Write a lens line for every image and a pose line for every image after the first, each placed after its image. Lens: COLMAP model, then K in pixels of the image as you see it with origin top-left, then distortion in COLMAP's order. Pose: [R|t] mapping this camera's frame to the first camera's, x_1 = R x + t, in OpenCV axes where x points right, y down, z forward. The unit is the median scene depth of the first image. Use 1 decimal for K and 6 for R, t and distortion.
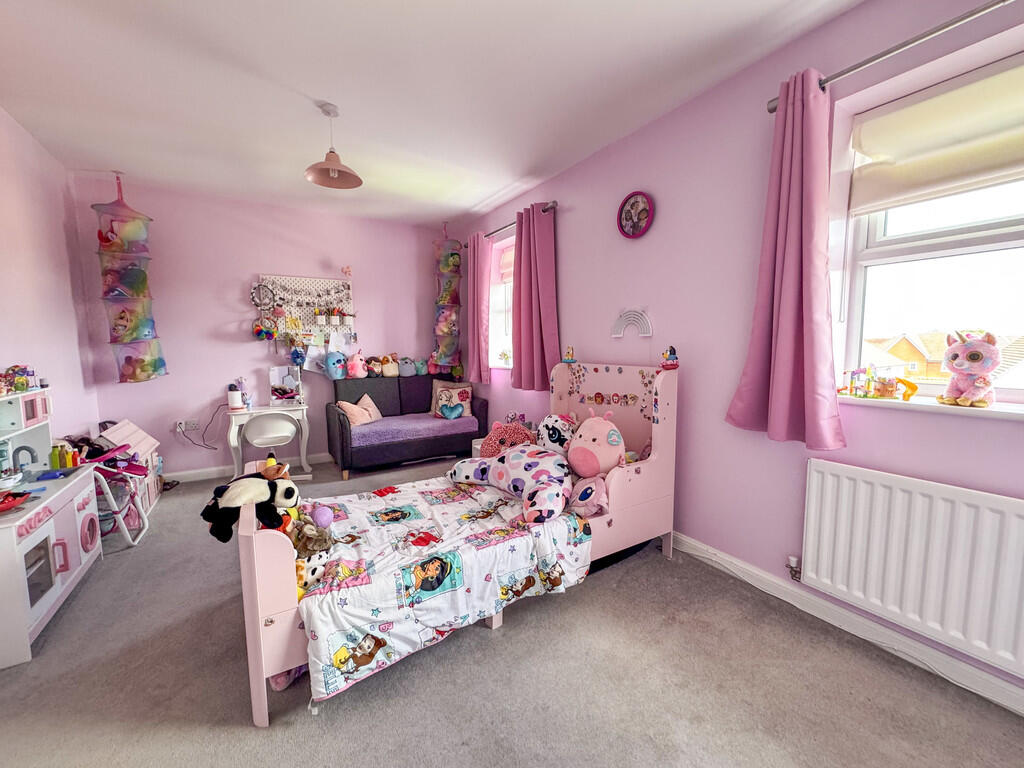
lens RADIAL K [[411.3, 0, 501.5], [0, 411.3, 384.0], [0, 0, 1]] dist [-0.001665, -0.000075]
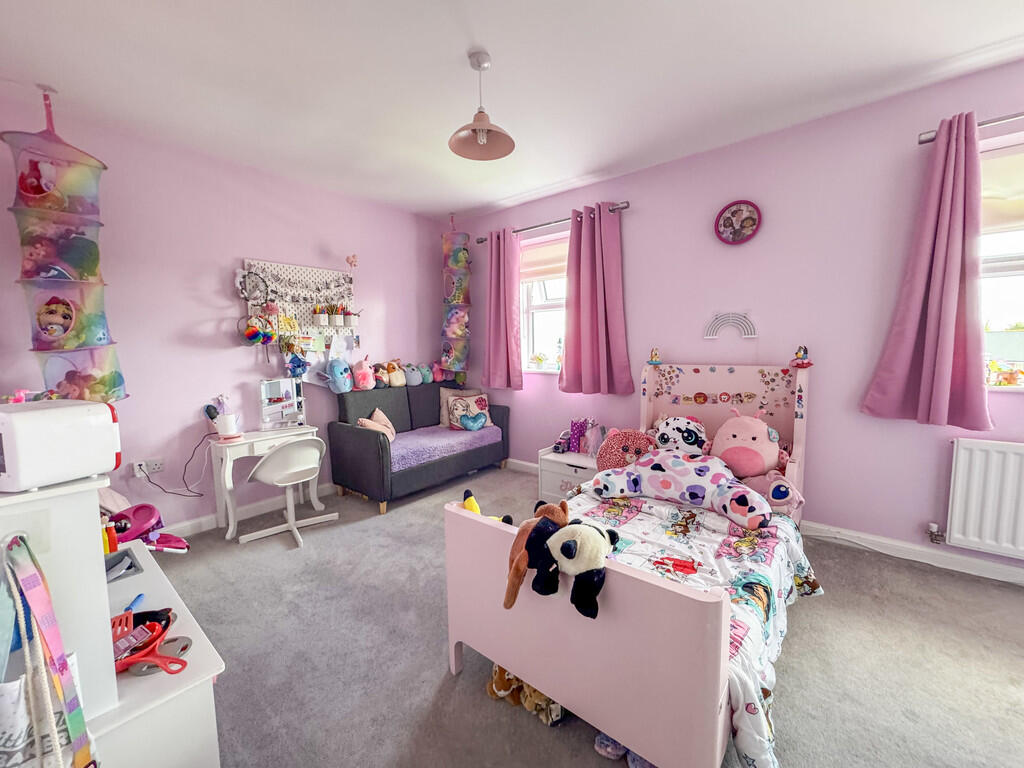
lens RADIAL K [[411.3, 0, 509.0], [0, 411.3, 384.2], [0, 0, 1]] dist [-0.001665, -0.000075]
pose [[0.946072, -0.039040, 0.321597, -0.457408], [0.042039, 0.999113, -0.002384, -0.014899], [-0.321218, 0.015775, 0.946874, 0.154763]]
